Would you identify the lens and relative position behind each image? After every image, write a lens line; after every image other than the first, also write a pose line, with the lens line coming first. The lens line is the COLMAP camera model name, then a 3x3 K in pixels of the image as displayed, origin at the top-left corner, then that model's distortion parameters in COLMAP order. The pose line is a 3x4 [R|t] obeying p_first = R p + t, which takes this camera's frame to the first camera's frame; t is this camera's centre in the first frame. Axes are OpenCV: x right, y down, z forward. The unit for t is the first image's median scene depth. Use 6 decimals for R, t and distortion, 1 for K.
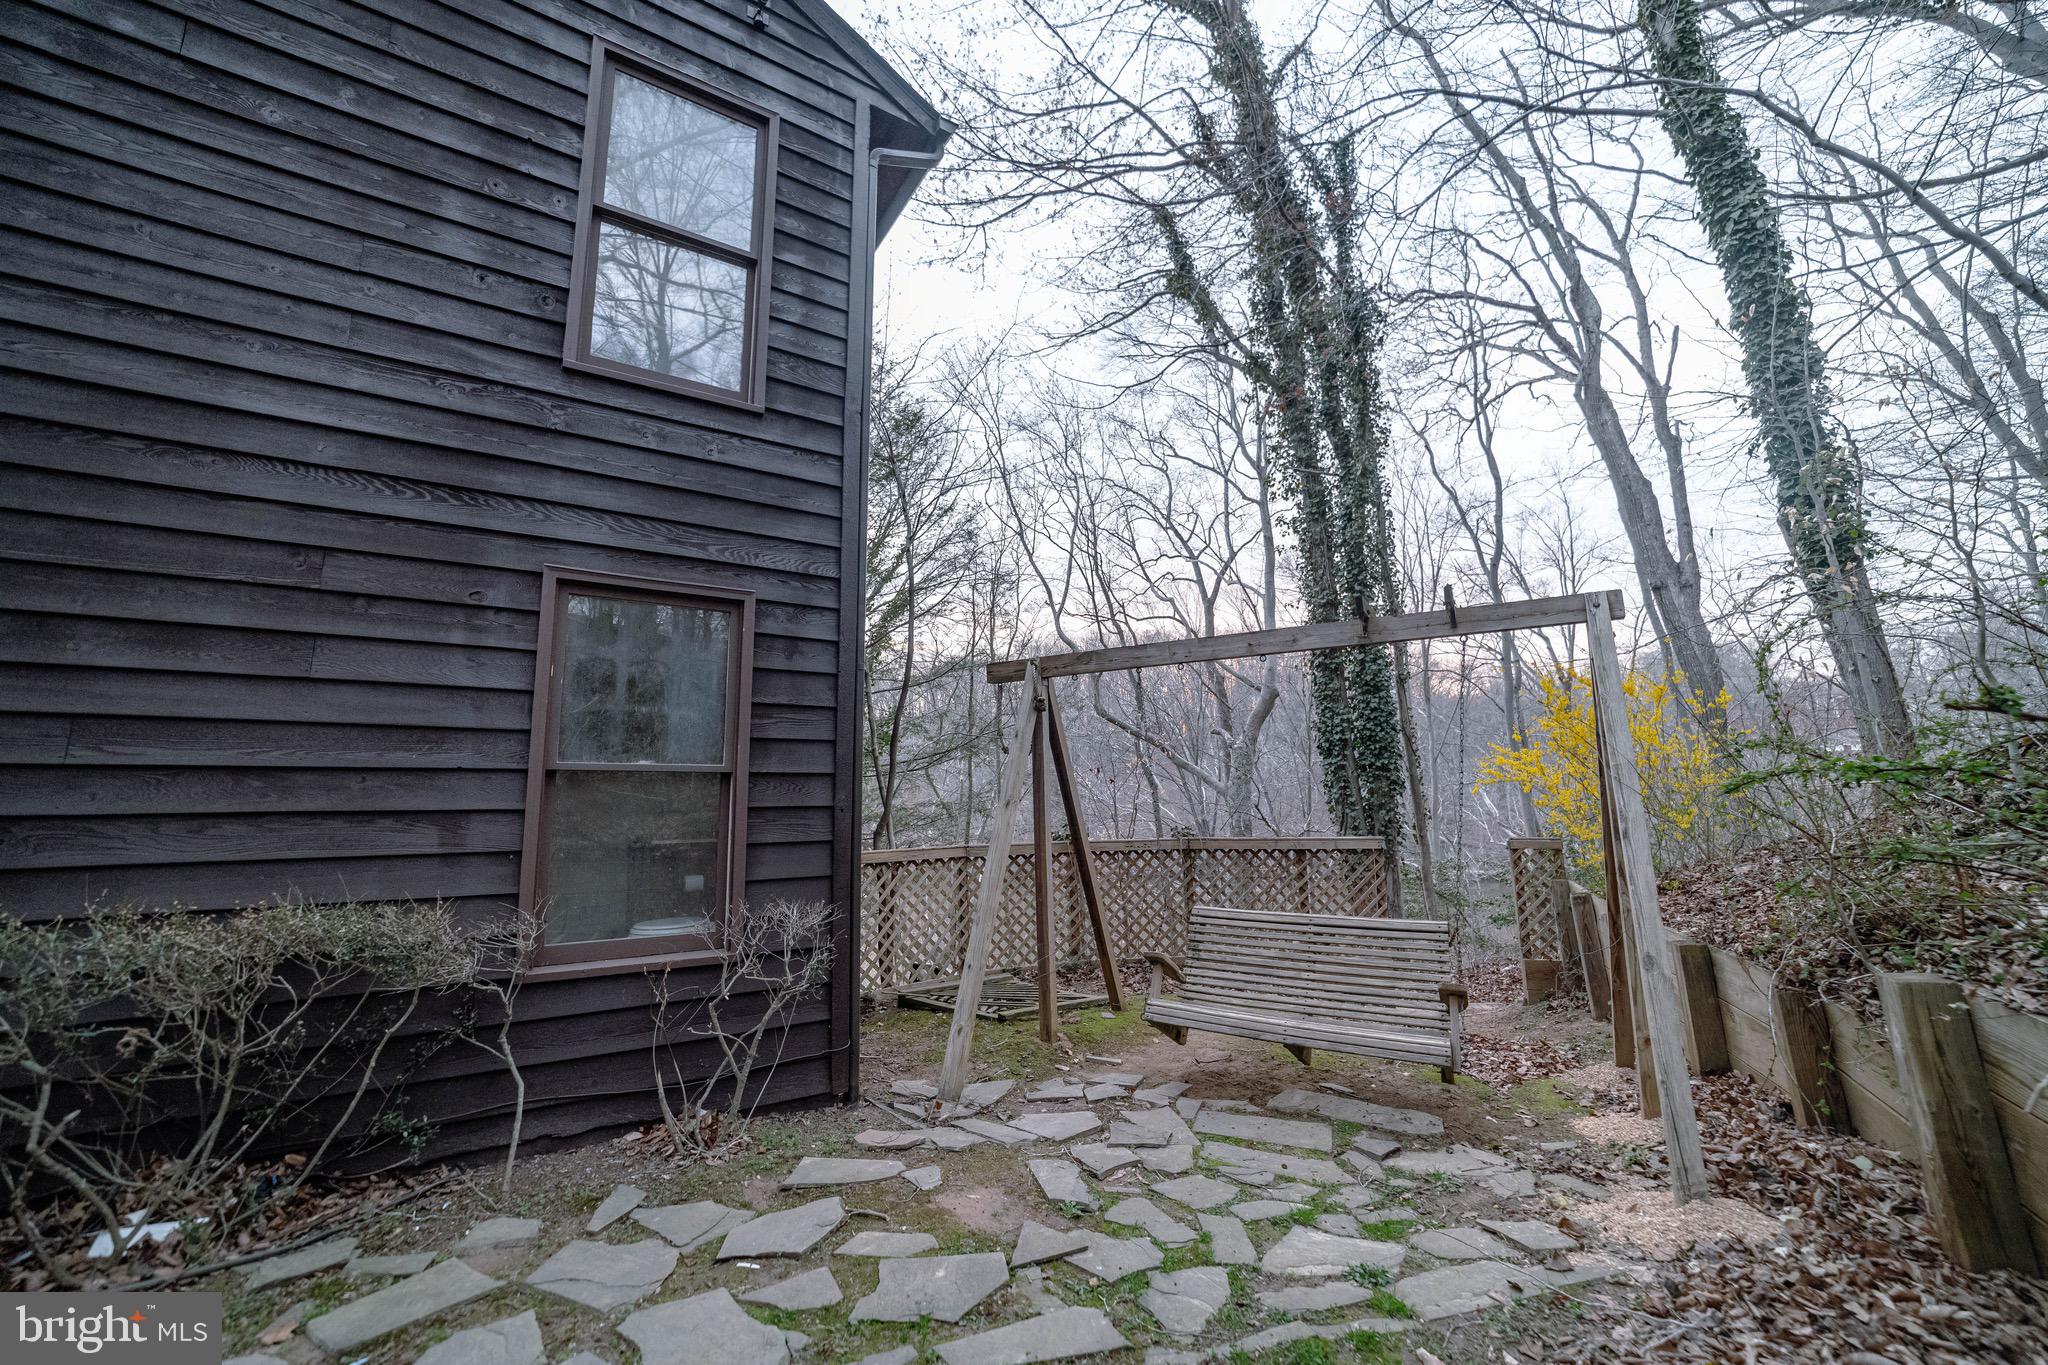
lens RADIAL K [[786.5, 0, 1024.0], [0, 786.5, 682.5], [0, 0, 1]] dist [-0.024570, 0.000314]
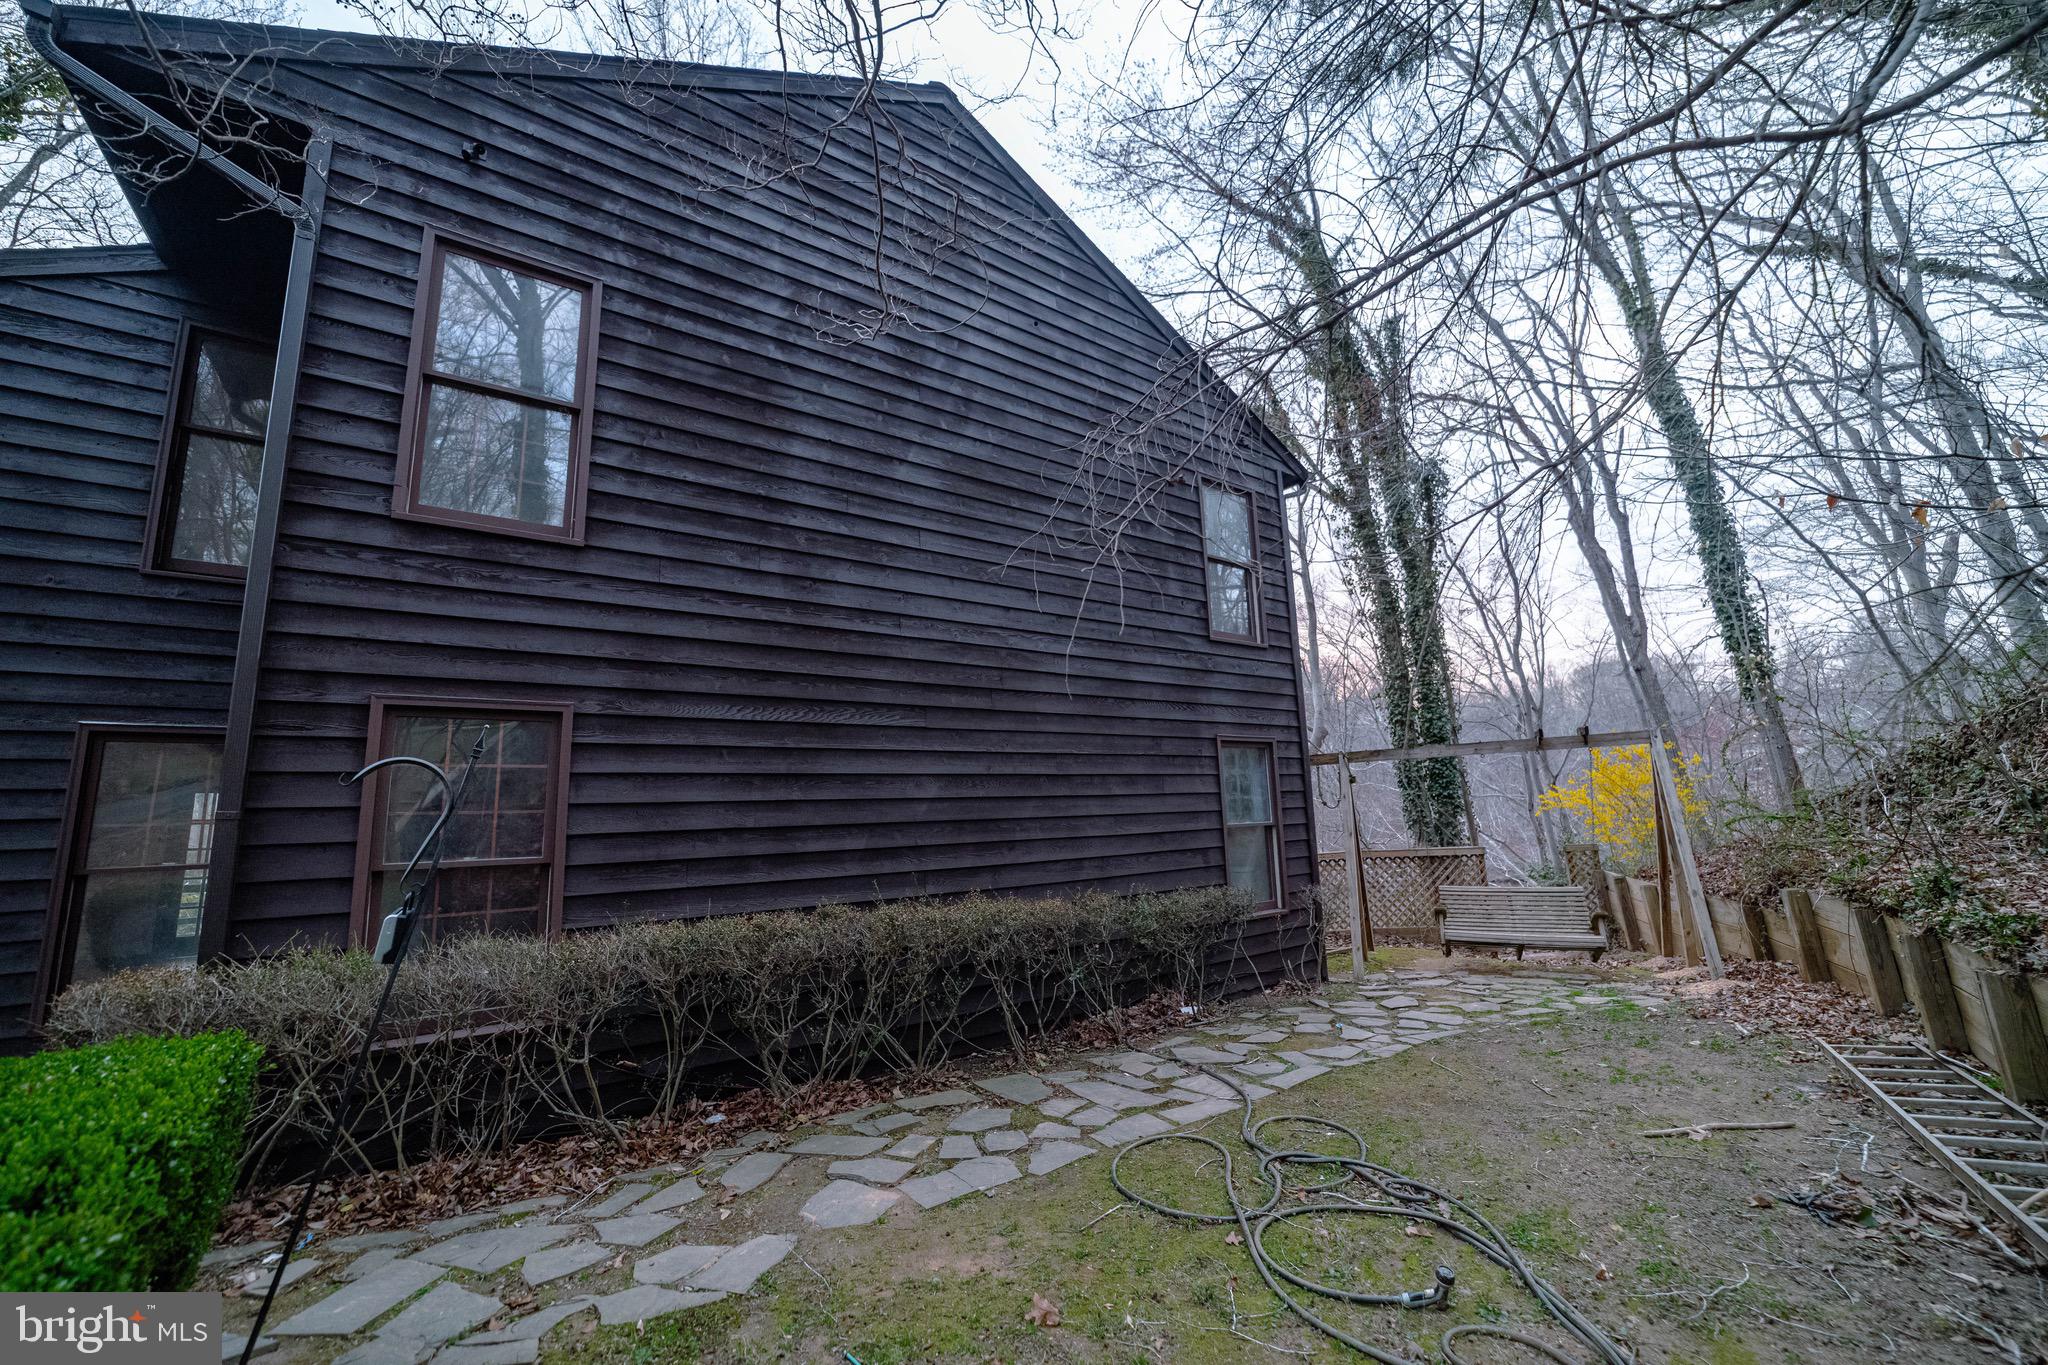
lens RADIAL K [[786.5, 0, 1024.0], [0, 786.5, 682.5], [0, 0, 1]] dist [-0.024570, 0.000314]
pose [[0.998225, -0.014692, 0.057720, -1.090586], [0.016000, 0.999624, -0.022269, -0.219186], [-0.057371, 0.023153, 0.998084, -1.010104]]
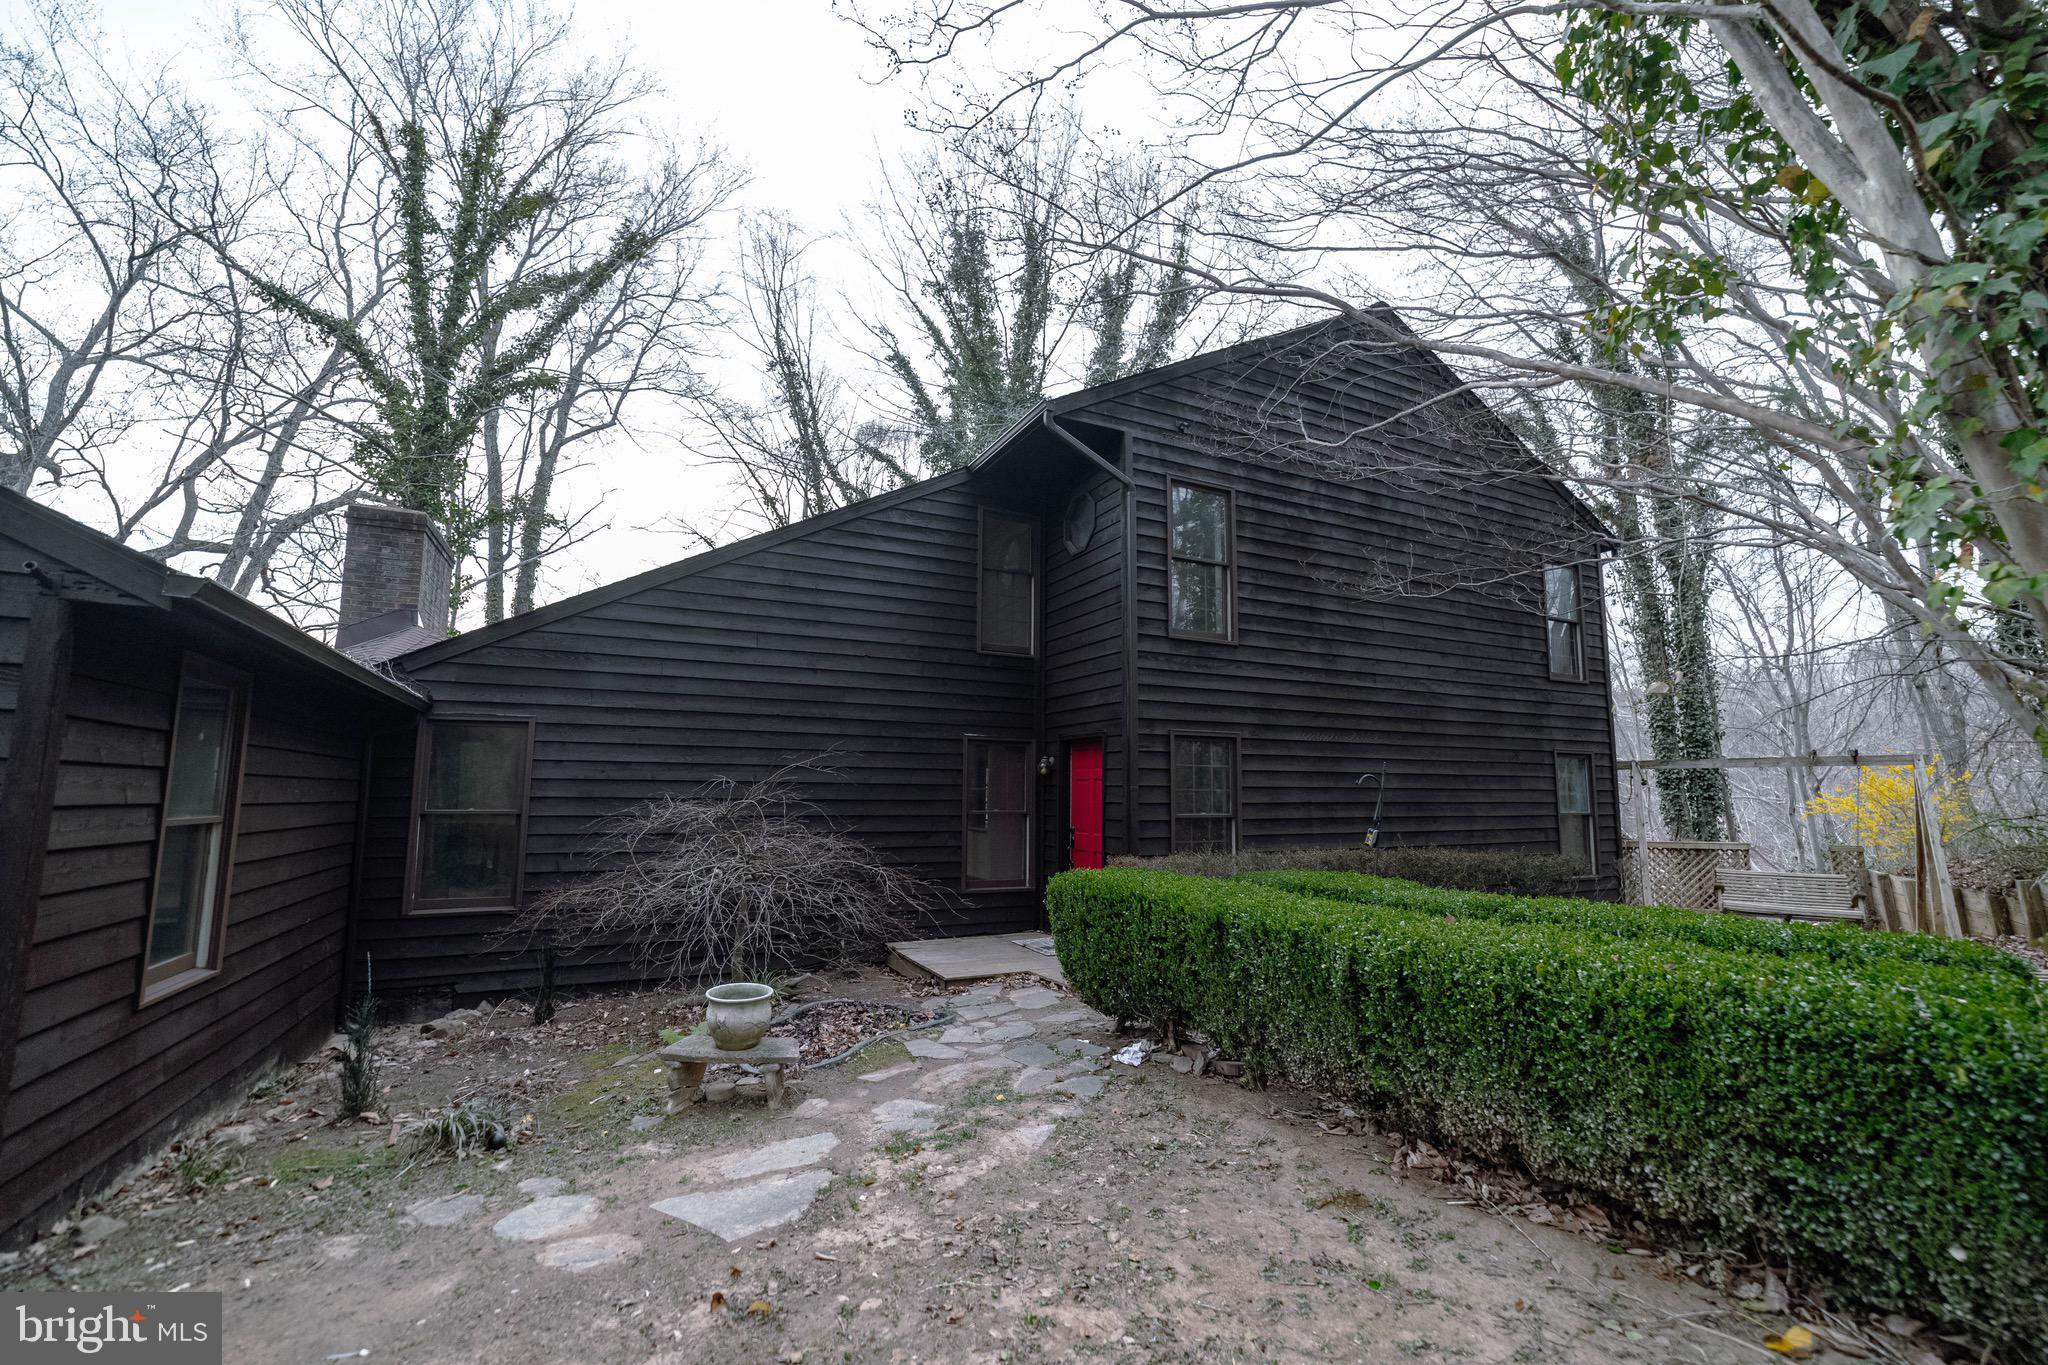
lens RADIAL K [[847.0, 0, 1023.6], [0, 847.0, 688.4], [0, 0, 1]] dist [-0.027704, 0.007362]
pose [[0.994059, 0.005135, -0.108723, -1.992515], [-0.002826, 0.999767, 0.021382, -0.387536], [0.108807, -0.020948, 0.993842, -2.145539]]
